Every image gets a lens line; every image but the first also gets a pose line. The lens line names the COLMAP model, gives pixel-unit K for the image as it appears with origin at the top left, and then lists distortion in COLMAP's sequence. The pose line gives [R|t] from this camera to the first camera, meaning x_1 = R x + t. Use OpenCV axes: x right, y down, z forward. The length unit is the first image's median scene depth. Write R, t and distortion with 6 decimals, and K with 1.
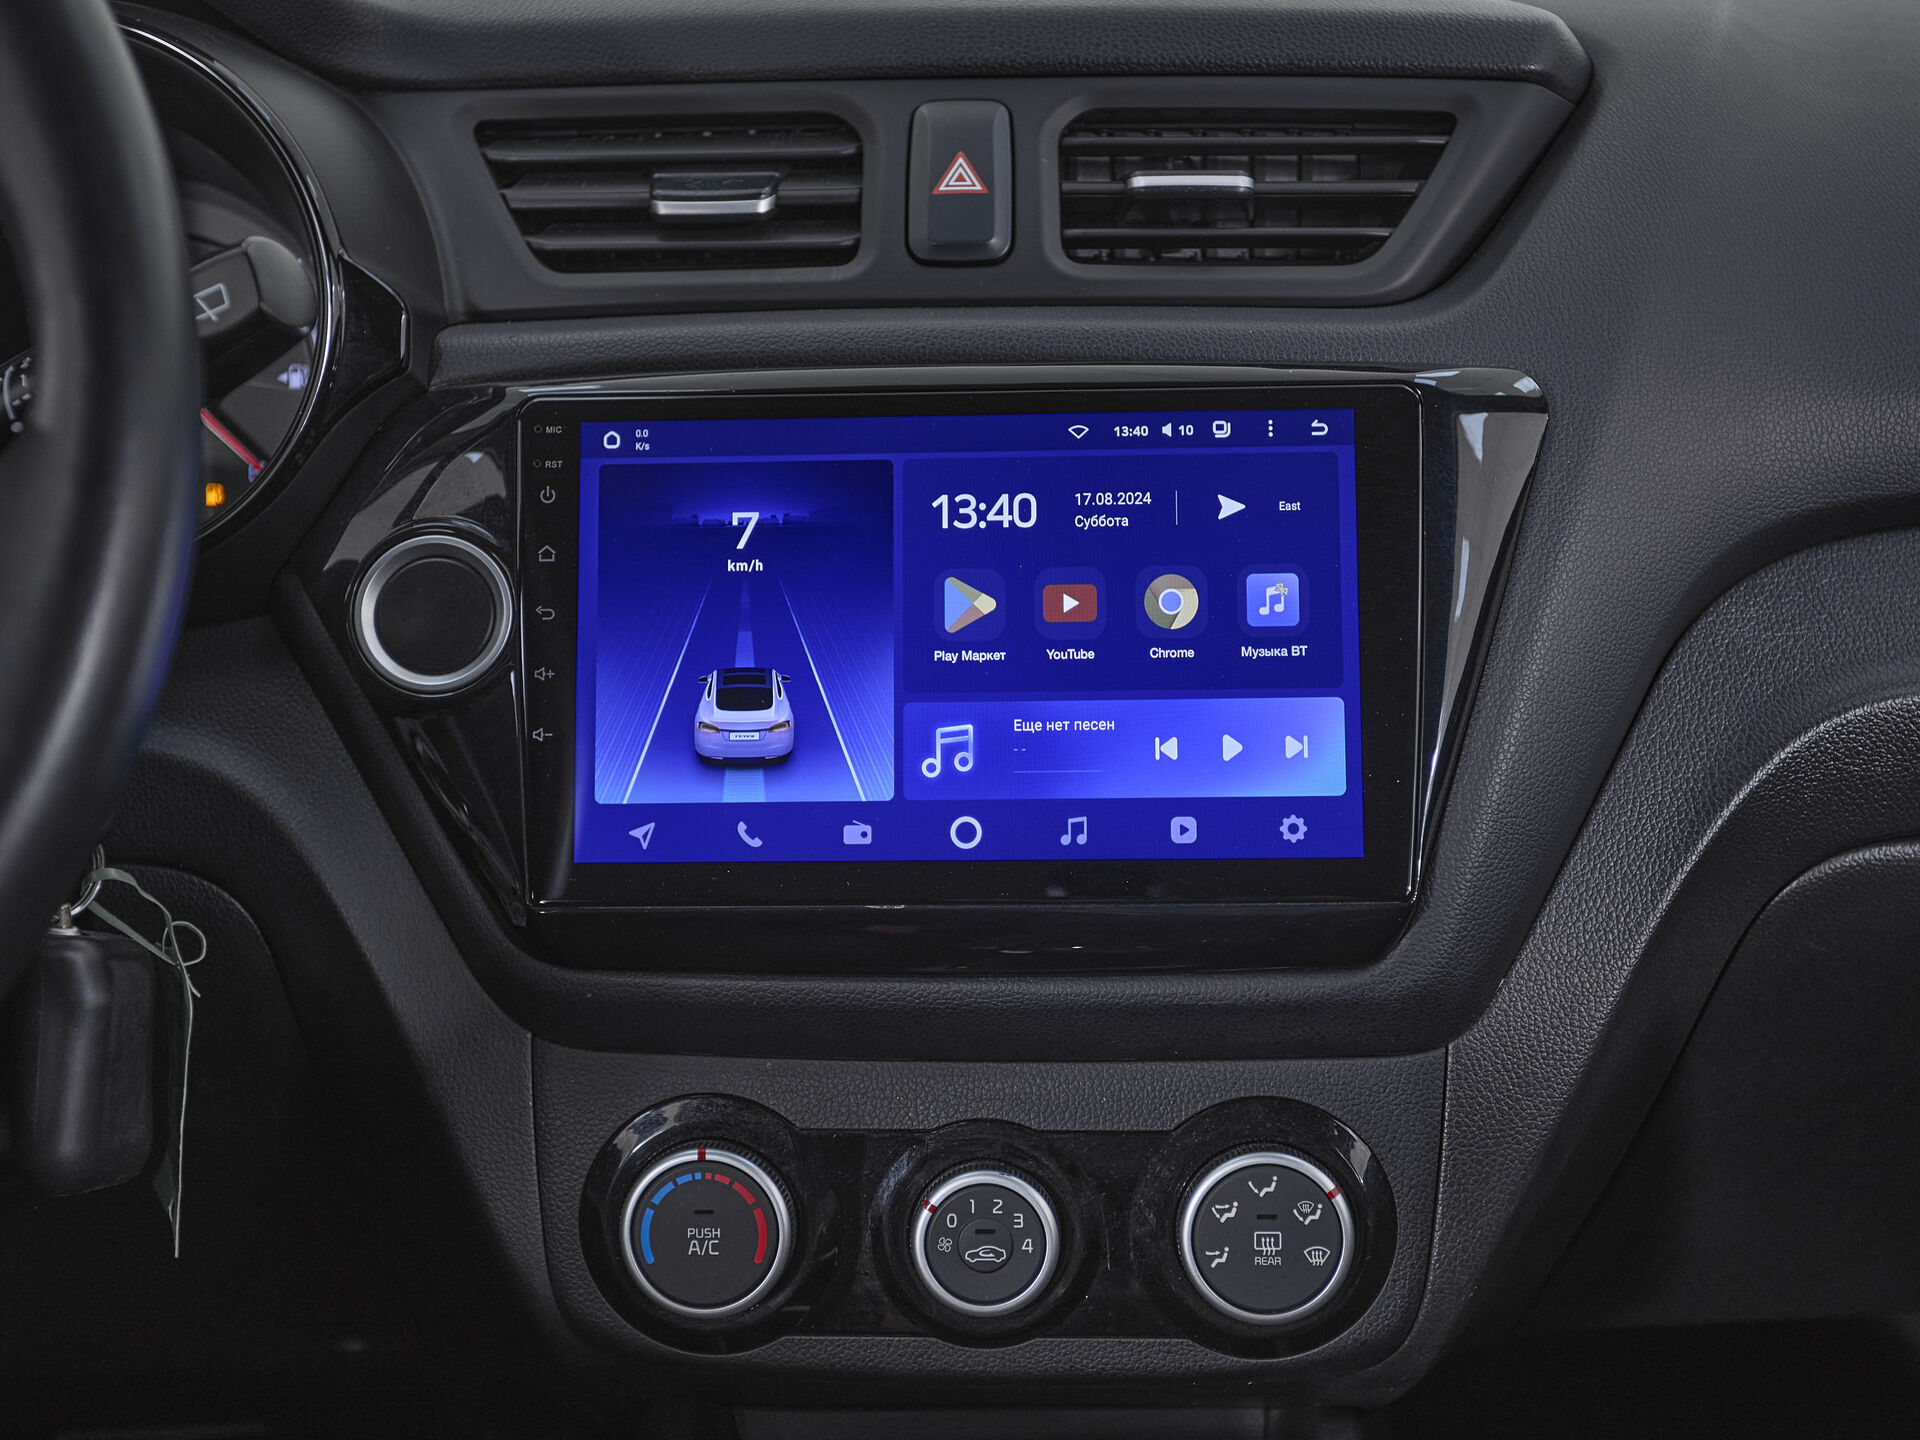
lens RADIAL K [[2697.8, 0, 954.4], [0, 2697.8, 779.3], [0, 0, 1]] dist [0.024377, 0.000000]
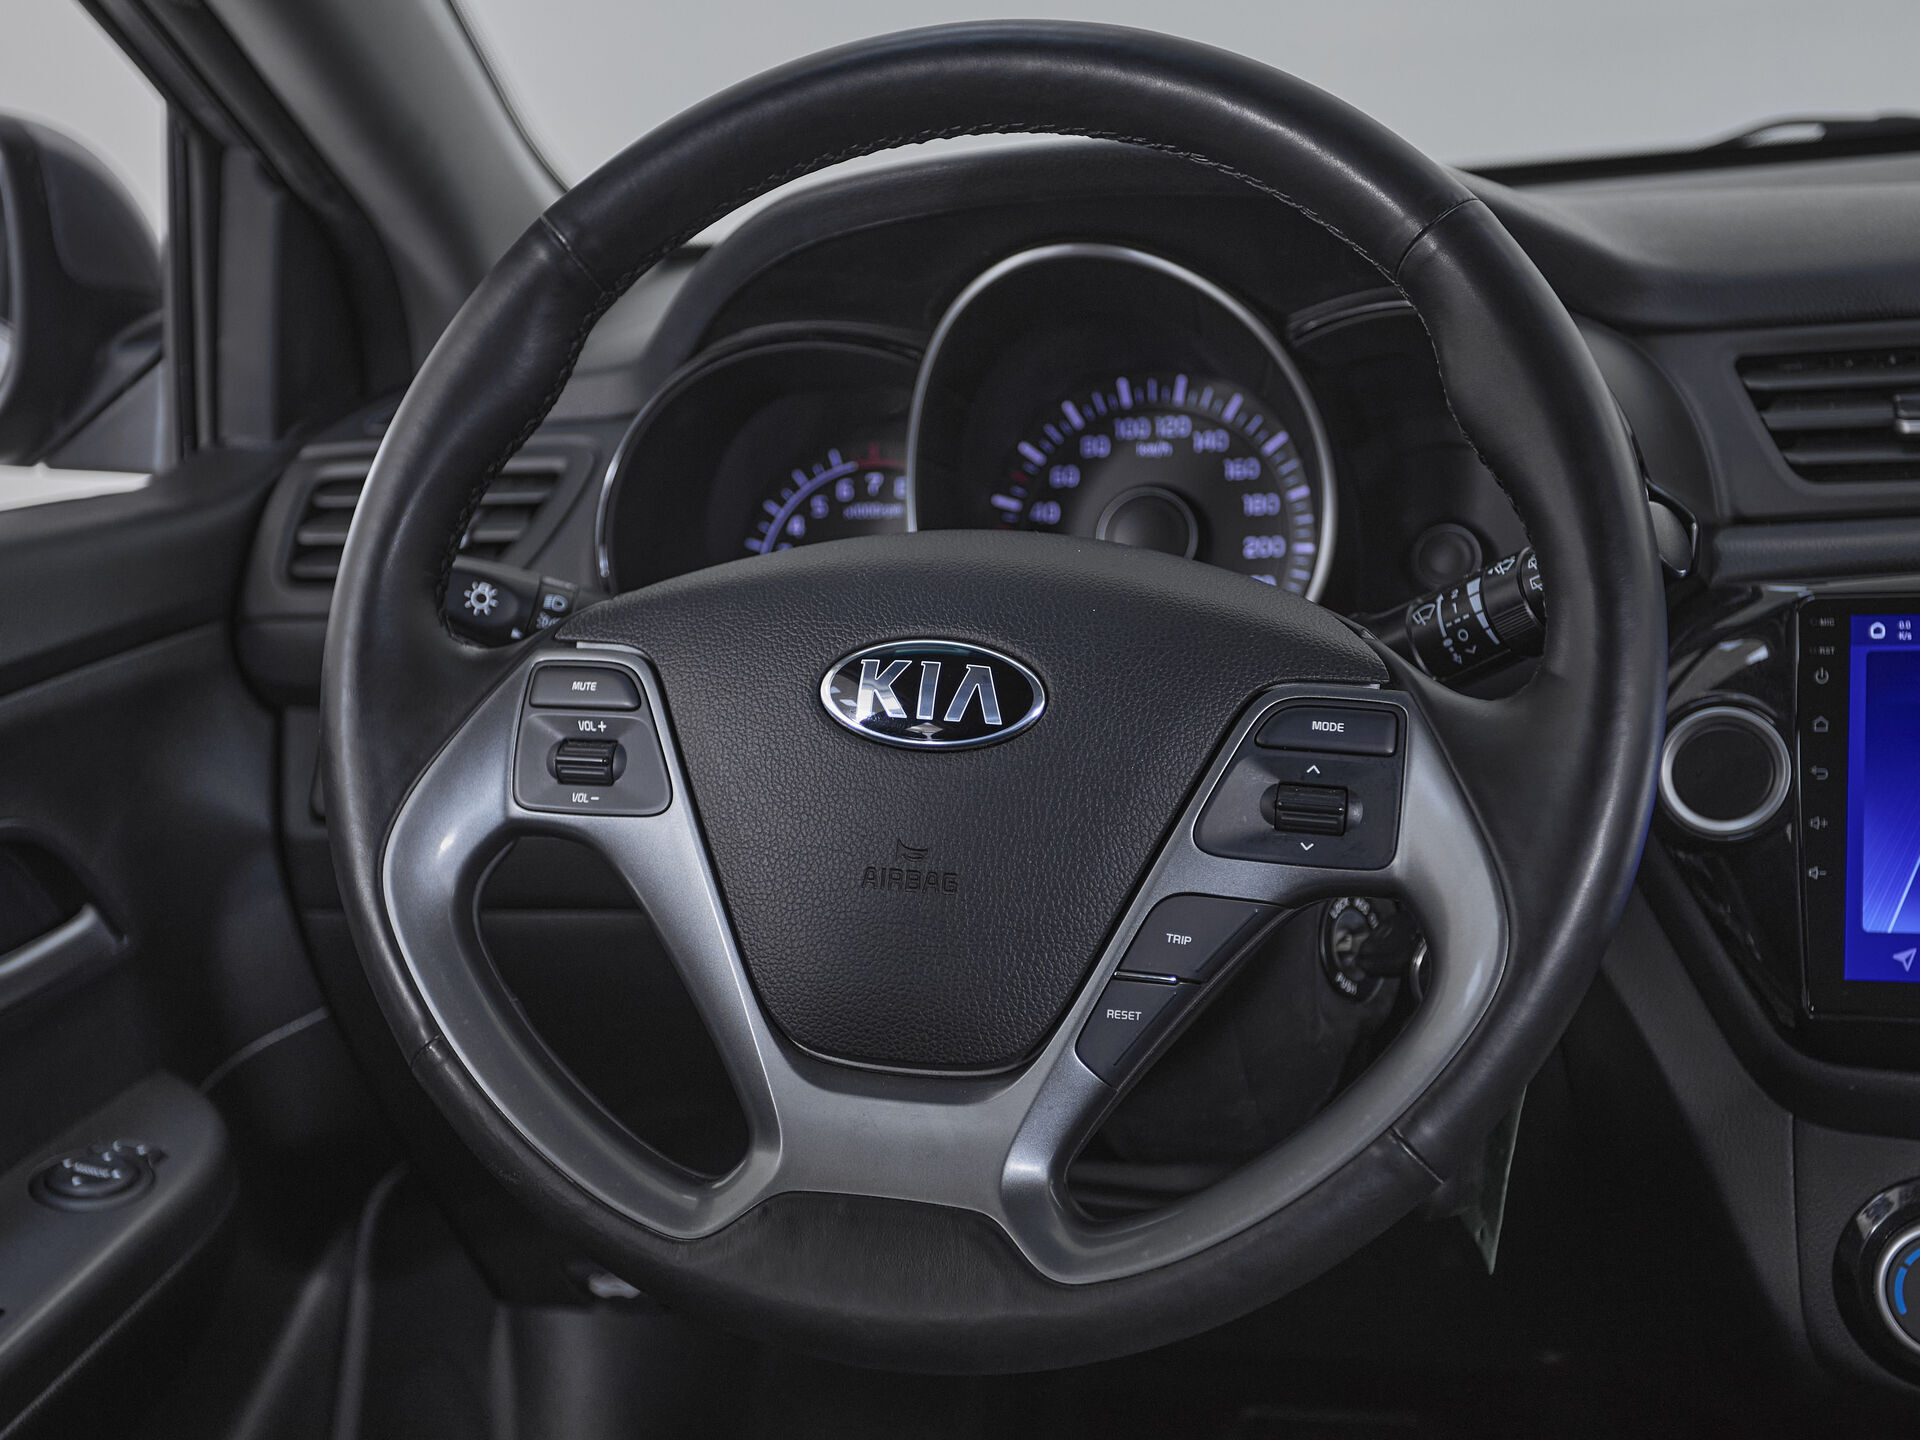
lens RADIAL K [[2697.8, 0, 891.2], [0, 2697.8, 754.1], [0, 0, 1]] dist [0.024377, 0.000000]
pose [[0.942803, 0.015368, -0.332996, -0.139565], [-0.020731, 0.999706, -0.012559, -0.045852], [0.332705, 0.018744, 0.942845, -0.294850]]
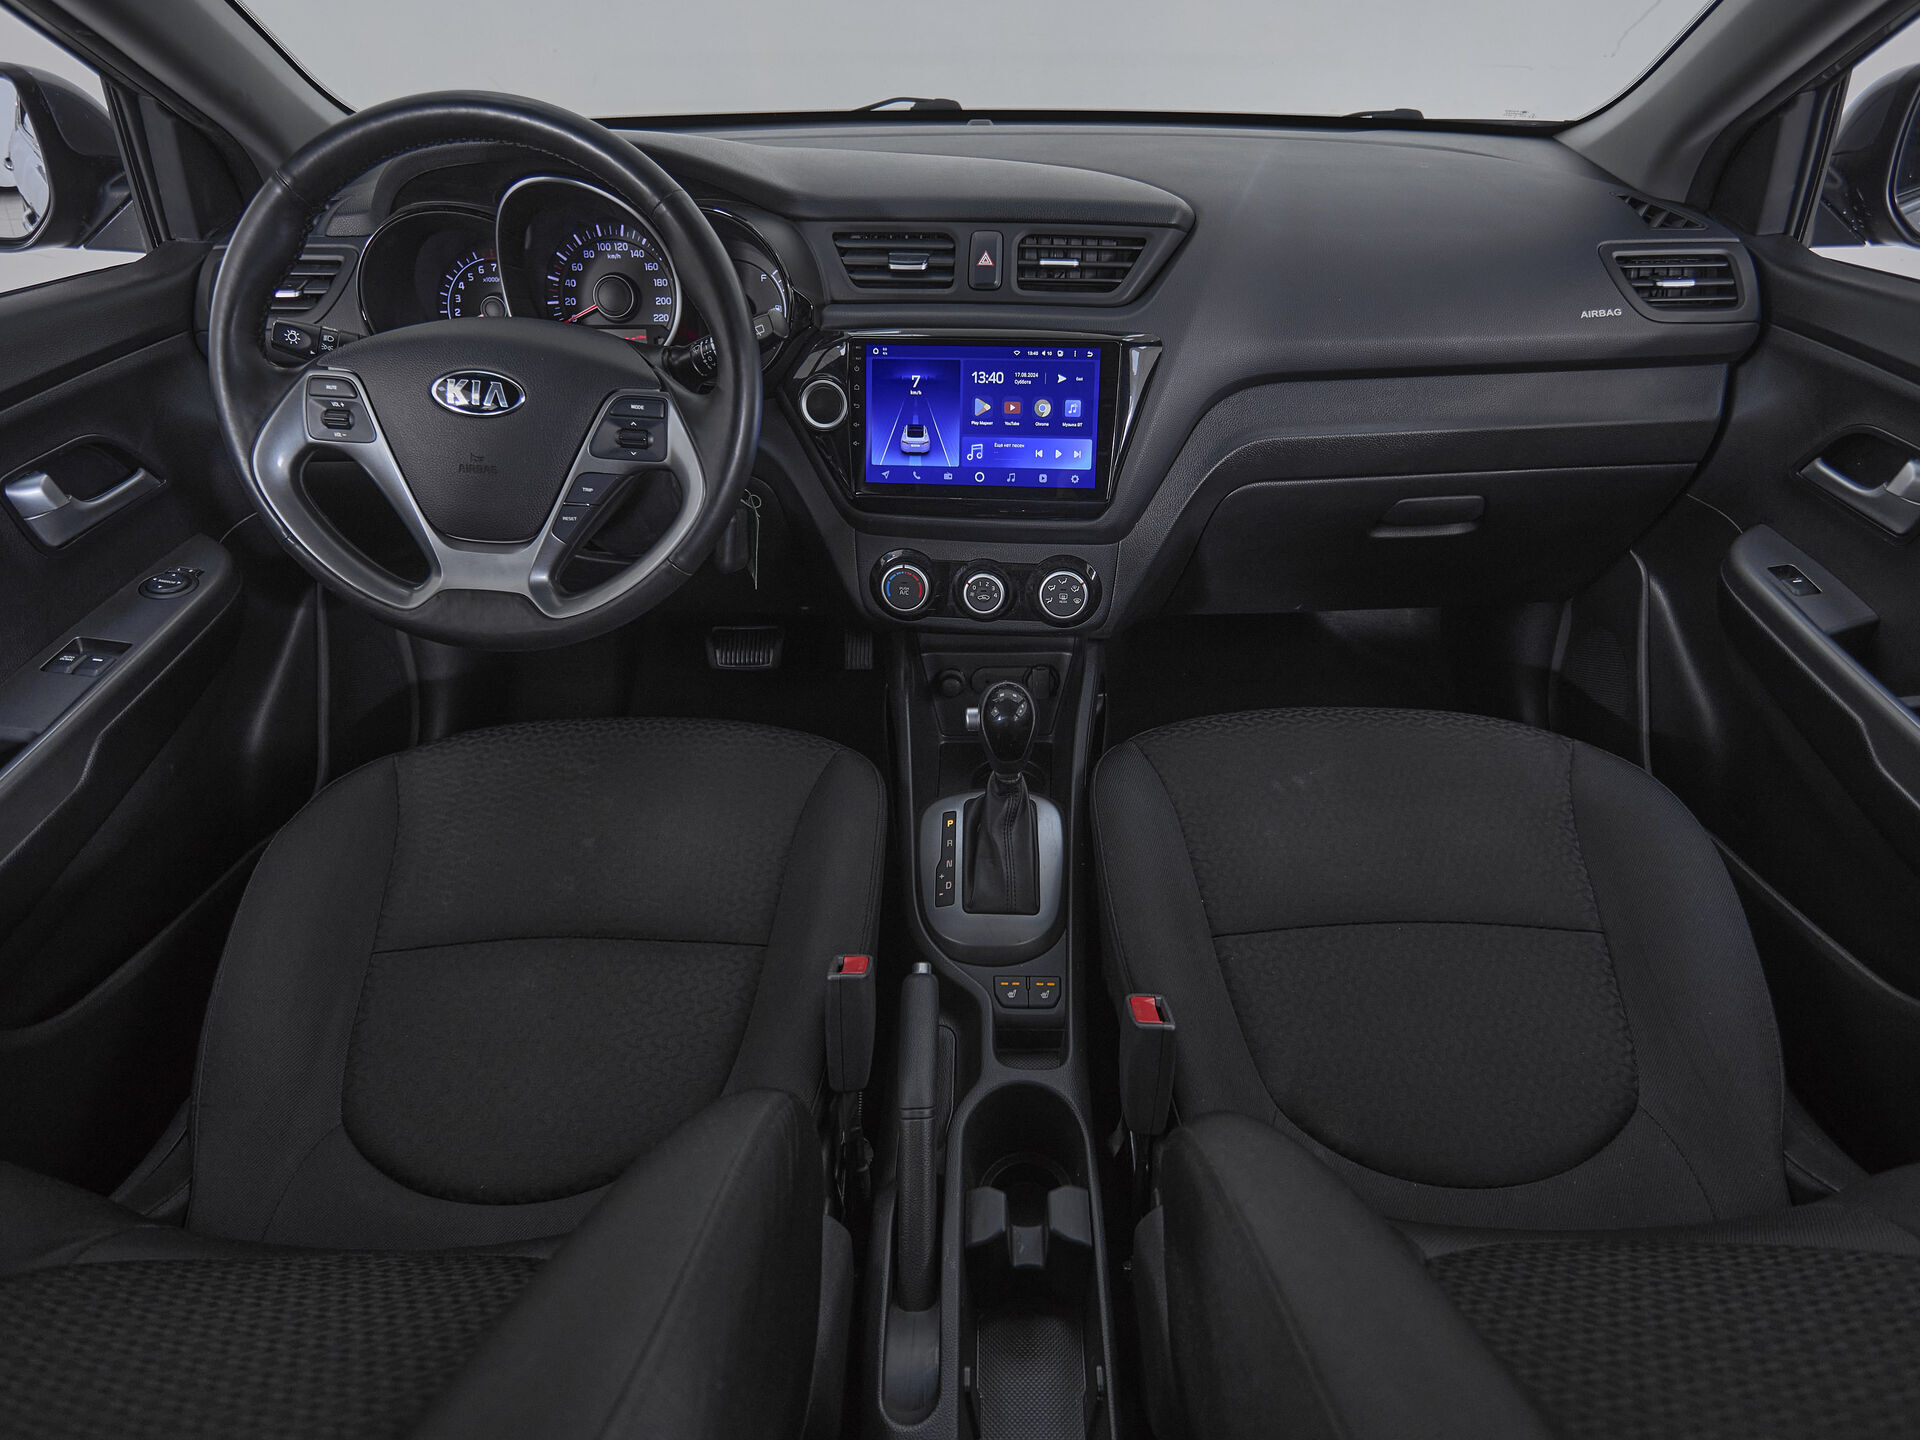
lens RADIAL K [[1100.3, 0, 999.1], [0, 1100.3, 703.5], [0, 0, 1]] dist [0.000340, -0.006149]
pose [[0.998718, 0.035553, -0.036027, 0.087512], [-0.022311, 0.948110, 0.317159, -0.147703], [0.045434, -0.315948, 0.947688, -0.402215]]
